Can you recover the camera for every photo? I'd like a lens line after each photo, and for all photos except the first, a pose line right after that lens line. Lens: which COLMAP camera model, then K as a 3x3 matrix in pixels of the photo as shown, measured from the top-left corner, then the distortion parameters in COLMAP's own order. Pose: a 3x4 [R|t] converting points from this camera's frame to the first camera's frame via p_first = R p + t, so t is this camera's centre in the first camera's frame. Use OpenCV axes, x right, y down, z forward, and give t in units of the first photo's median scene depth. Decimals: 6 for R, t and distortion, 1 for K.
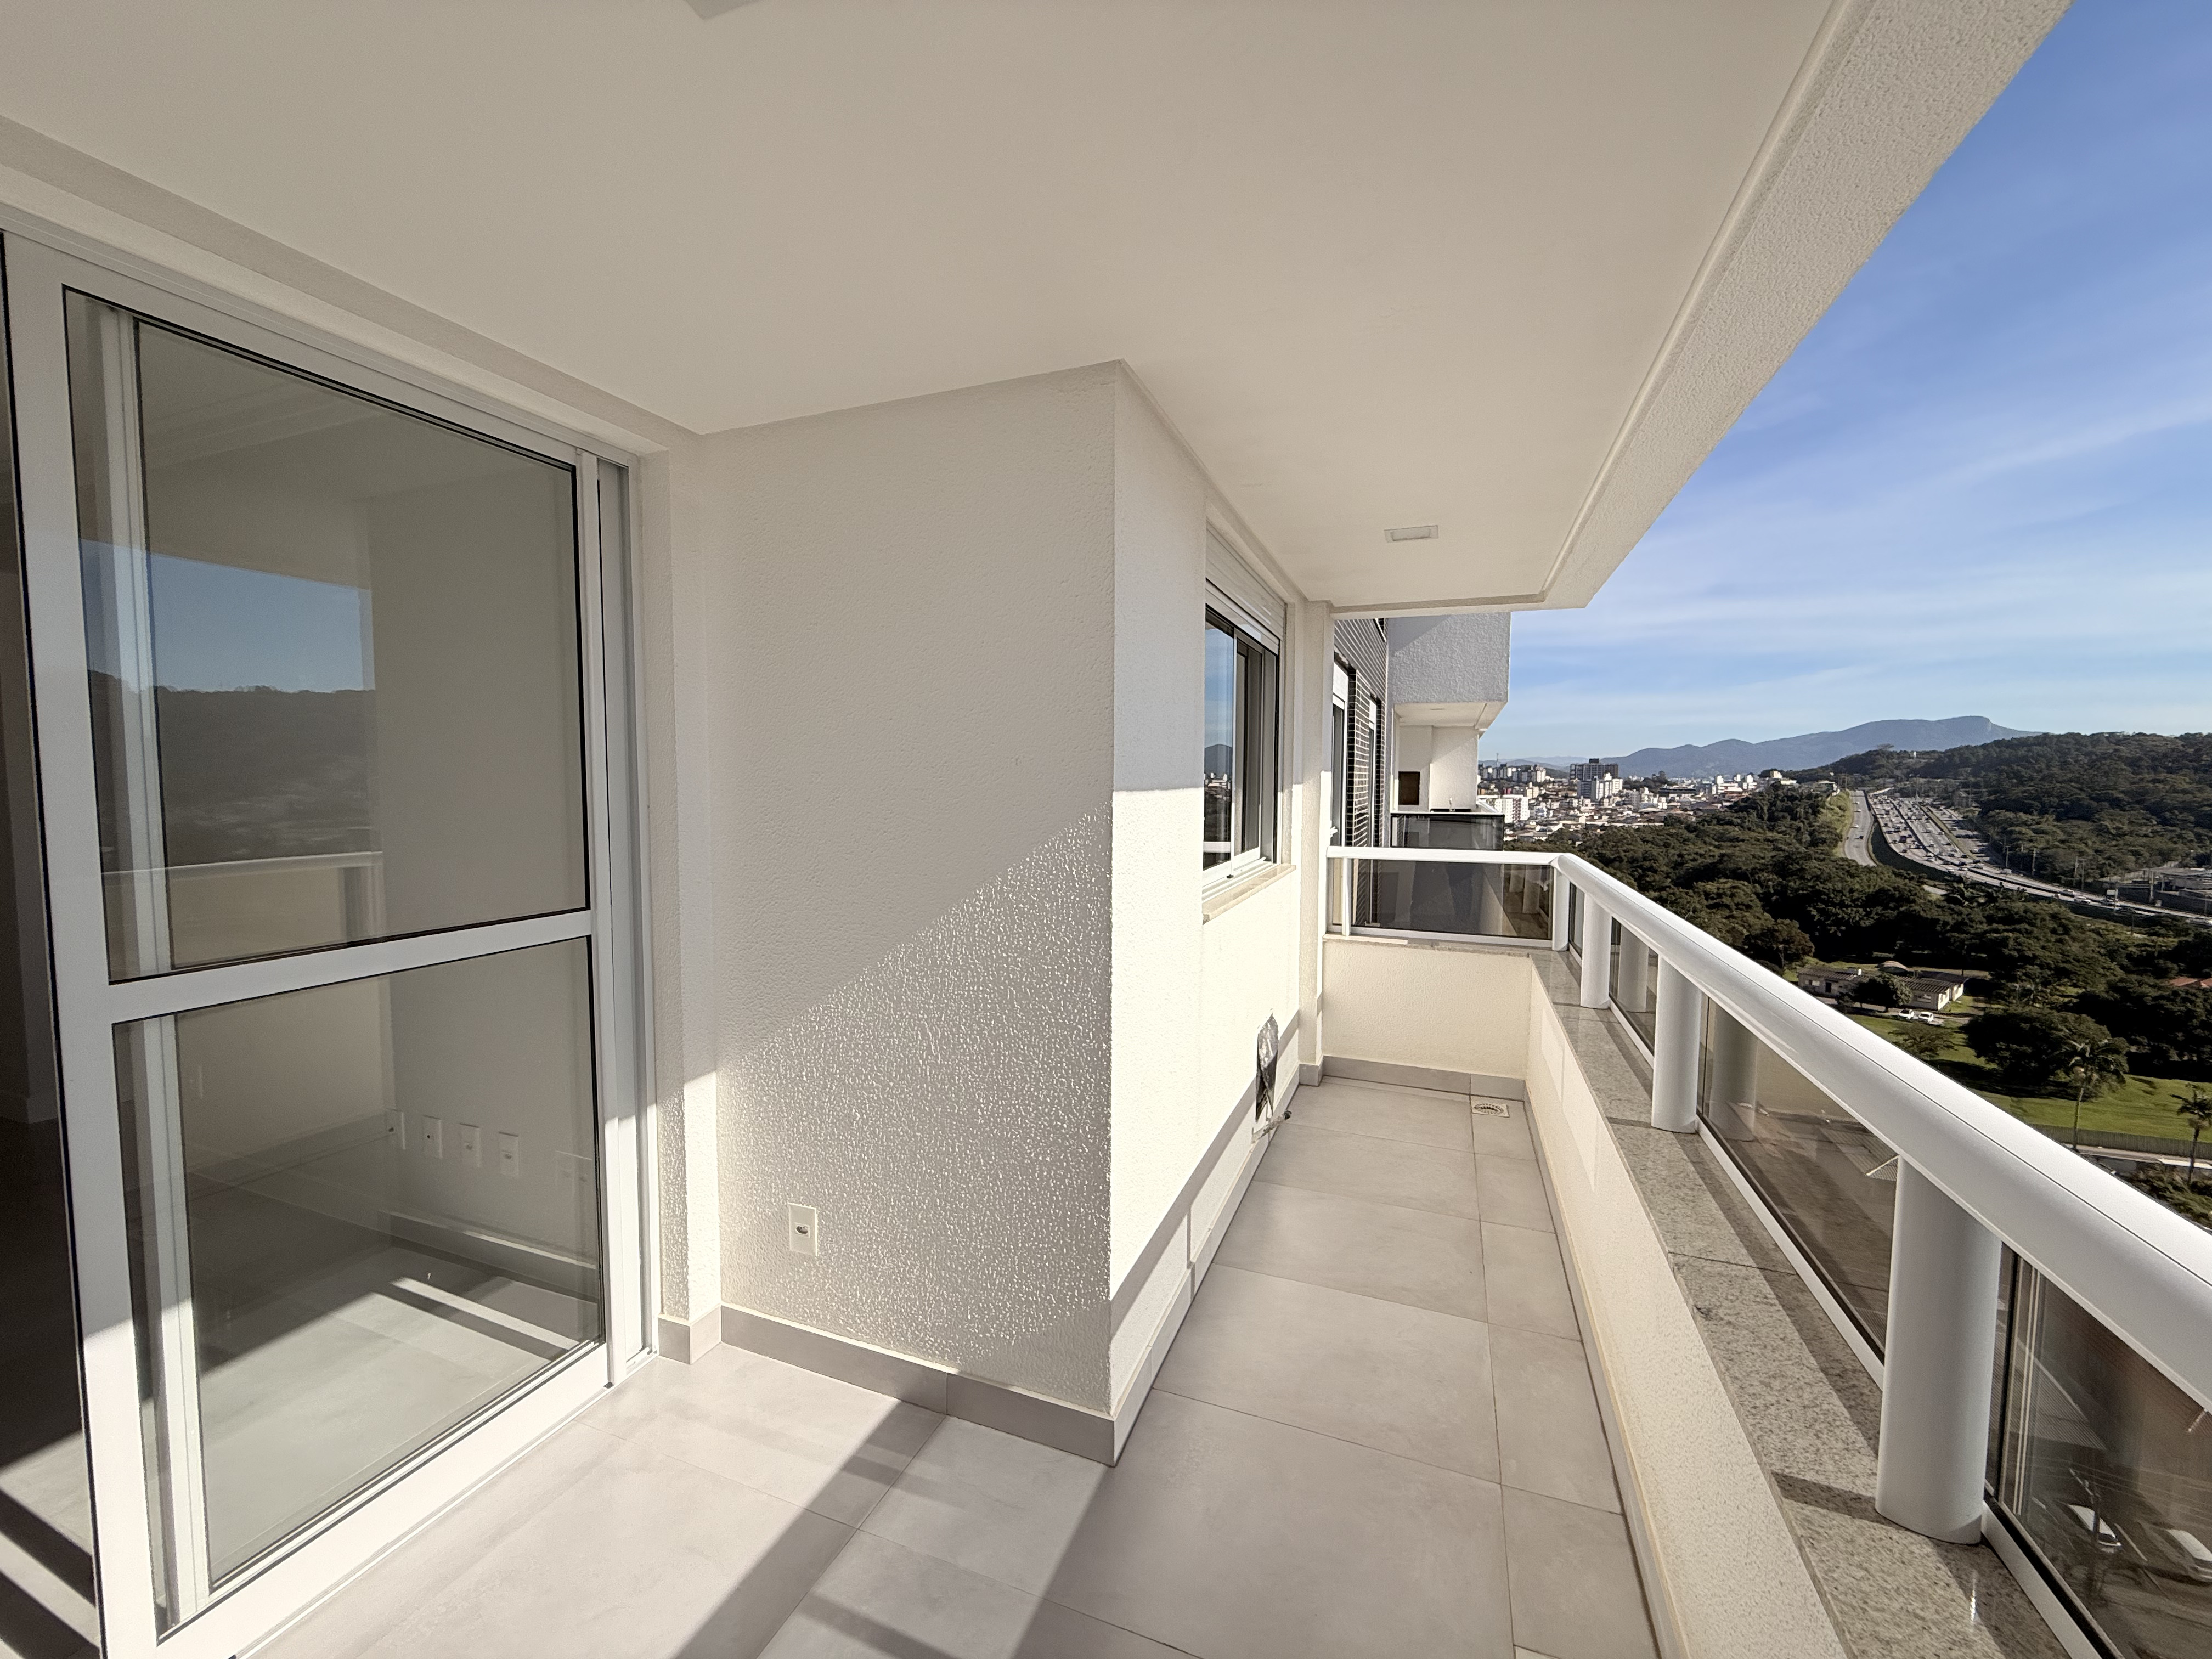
lens RADIAL K [[883.7, 0, 1100.3], [0, 883.7, 831.7], [0, 0, 1]] dist [0.000045, -0.000191]
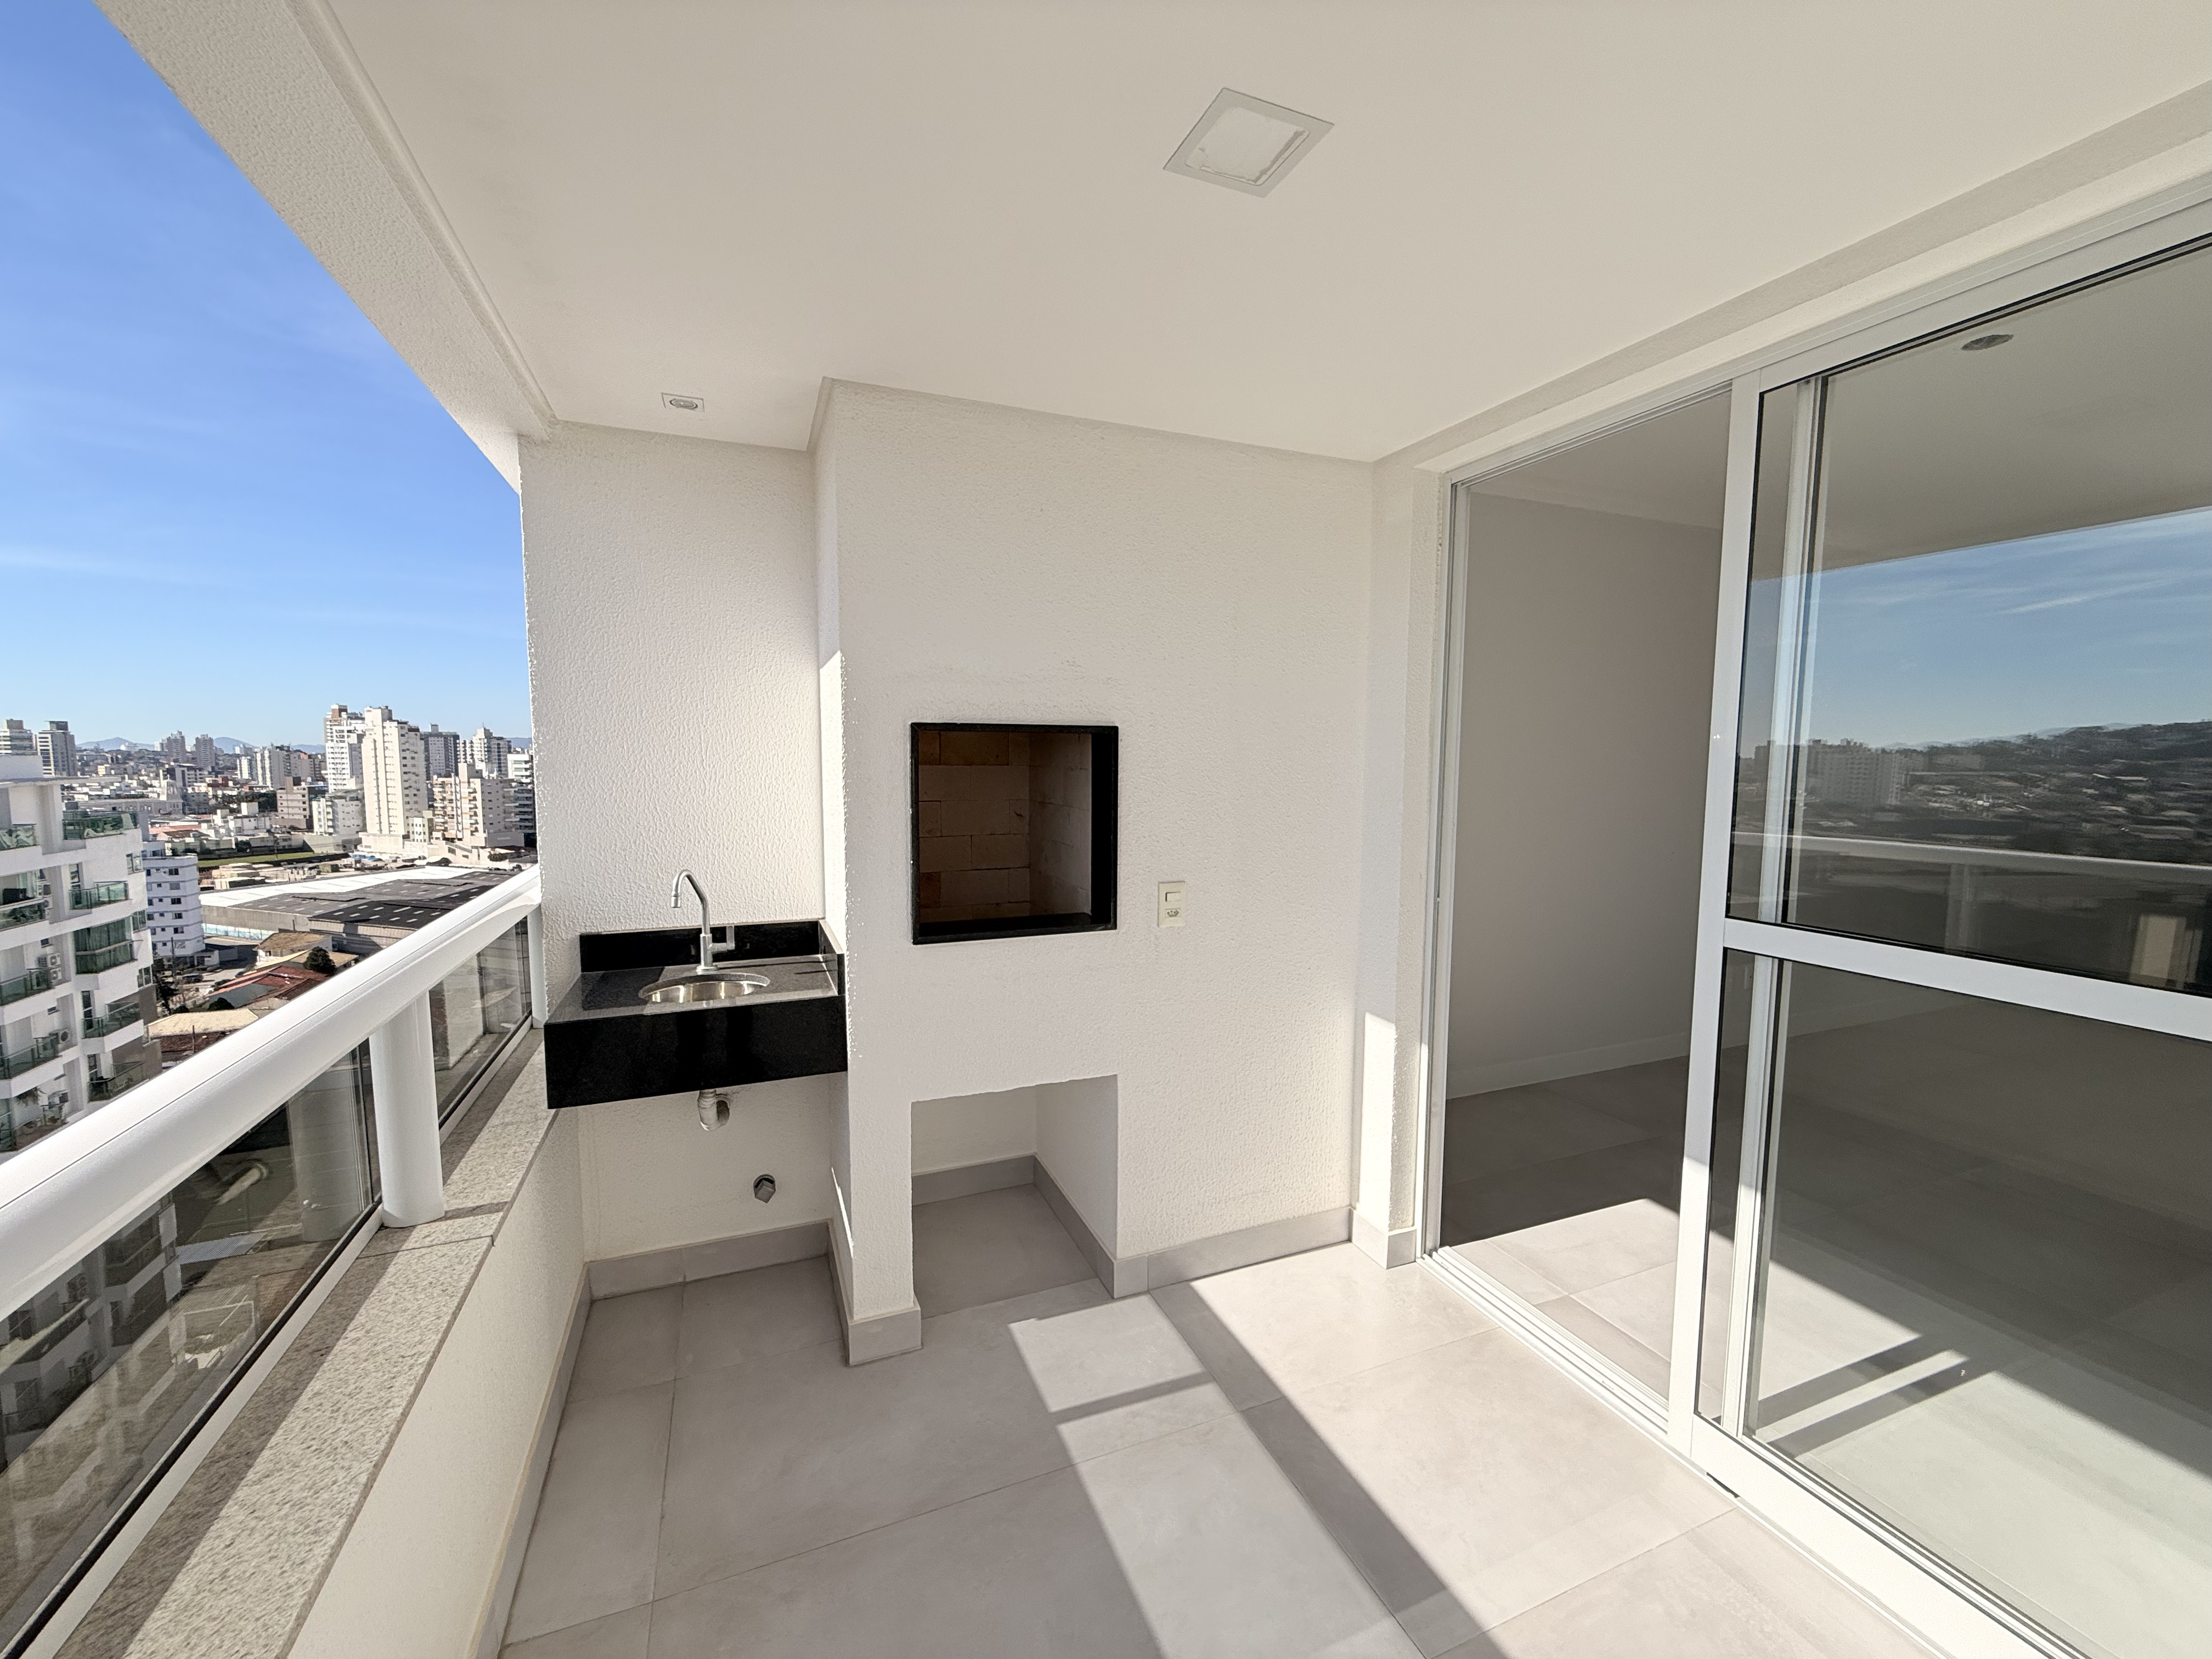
lens RADIAL K [[883.7, 0, 1100.3], [0, 883.7, 831.7], [0, 0, 1]] dist [0.000045, -0.000191]
pose [[-0.723902, 0.051514, -0.687977, 0.135422], [-0.053236, 0.990064, 0.130150, -0.022149], [0.687846, 0.130841, -0.713967, 0.364685]]
